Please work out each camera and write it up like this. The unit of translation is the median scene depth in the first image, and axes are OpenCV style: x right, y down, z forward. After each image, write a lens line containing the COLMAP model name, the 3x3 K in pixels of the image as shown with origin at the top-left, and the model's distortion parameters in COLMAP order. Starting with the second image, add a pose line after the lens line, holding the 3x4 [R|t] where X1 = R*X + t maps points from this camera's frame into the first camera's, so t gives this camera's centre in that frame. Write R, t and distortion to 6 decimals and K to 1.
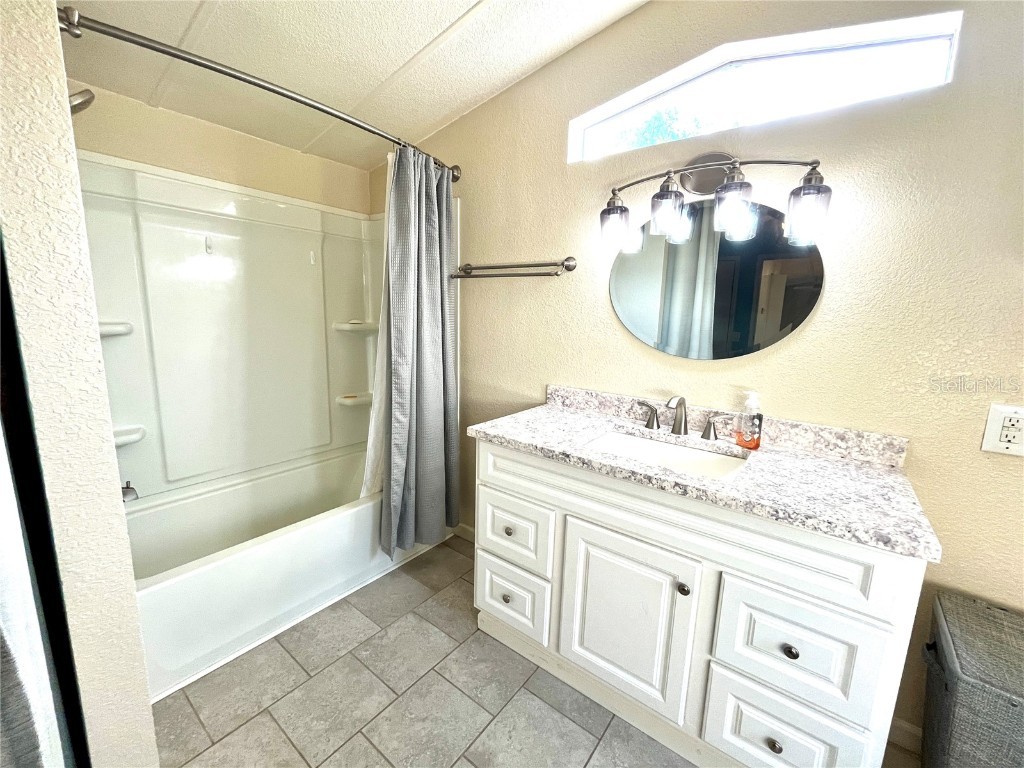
lens RADIAL K [[414.4, 0, 514.0], [0, 414.4, 383.5], [0, 0, 1]] dist [-0.018097, 0.000090]
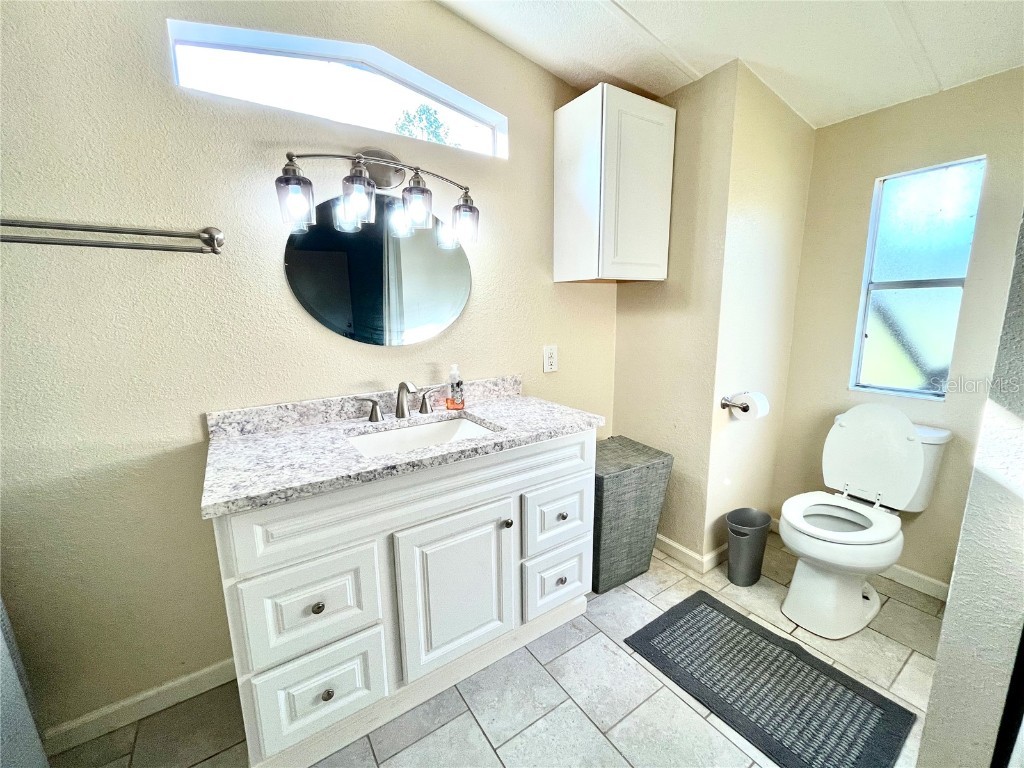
lens RADIAL K [[414.4, 0, 514.9], [0, 414.4, 382.0], [0, 0, 1]] dist [-0.018097, 0.000090]
pose [[0.303777, -0.198909, 0.931748, -0.526228], [0.176476, 0.972788, 0.150133, -0.080877], [-0.936256, 0.118824, 0.330614, 0.406473]]
